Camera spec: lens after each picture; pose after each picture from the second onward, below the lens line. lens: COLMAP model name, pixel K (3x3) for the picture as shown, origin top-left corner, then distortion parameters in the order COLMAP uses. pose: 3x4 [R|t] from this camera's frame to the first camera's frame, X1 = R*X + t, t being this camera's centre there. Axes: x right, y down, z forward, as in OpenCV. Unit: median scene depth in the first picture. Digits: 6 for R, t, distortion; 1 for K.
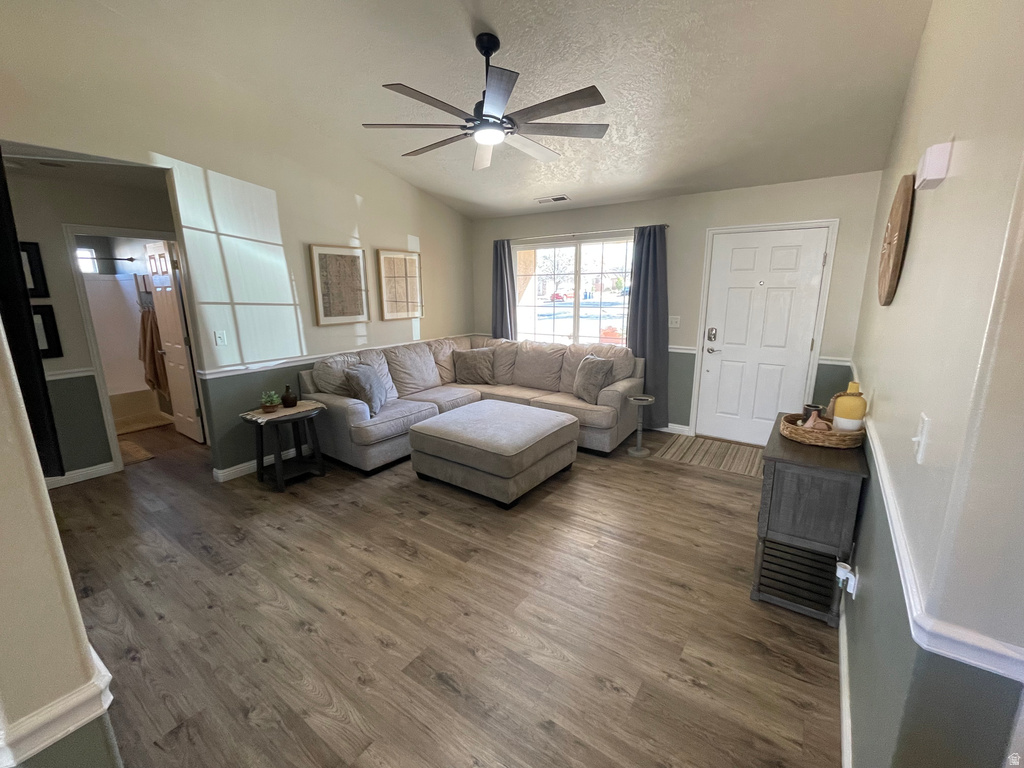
lens RADIAL K [[436.2, 0, 512.3], [0, 436.2, 381.9], [0, 0, 1]] dist [-0.002195, 0.000492]
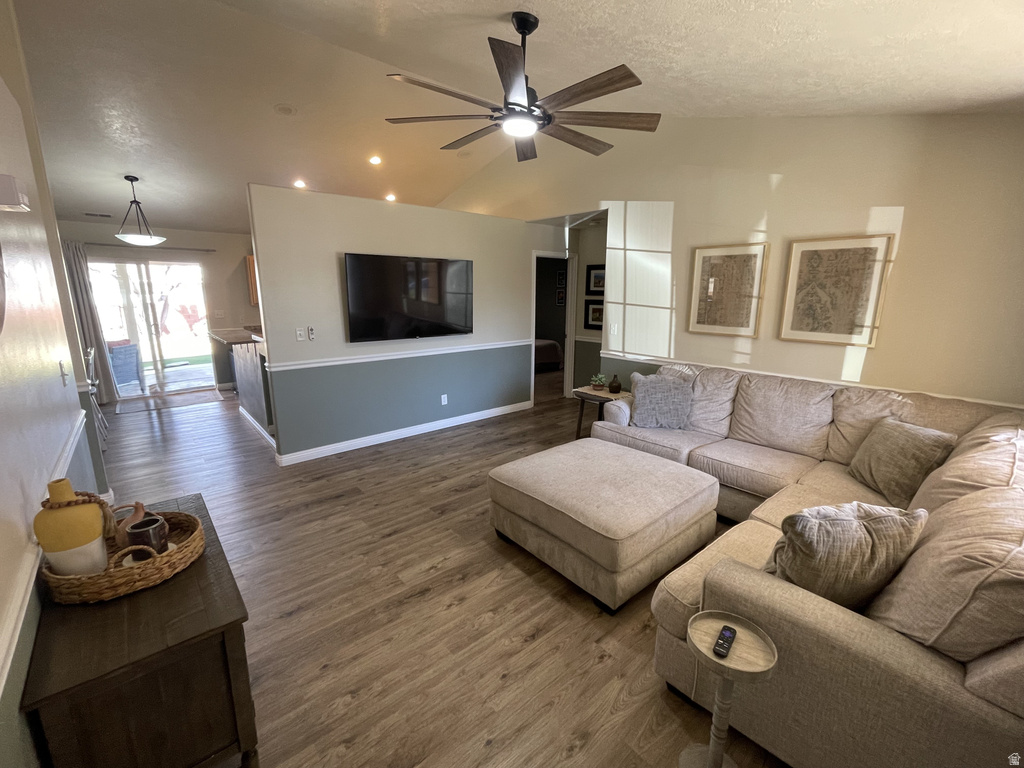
lens RADIAL K [[436.2, 0, 511.4], [0, 436.2, 384.4], [0, 0, 1]] dist [-0.002195, 0.000492]
pose [[-0.237648, 0.215345, -0.947180, 0.664927], [-0.211062, 0.940370, 0.266753, -0.218458], [0.948144, 0.263307, -0.178026, 0.933587]]
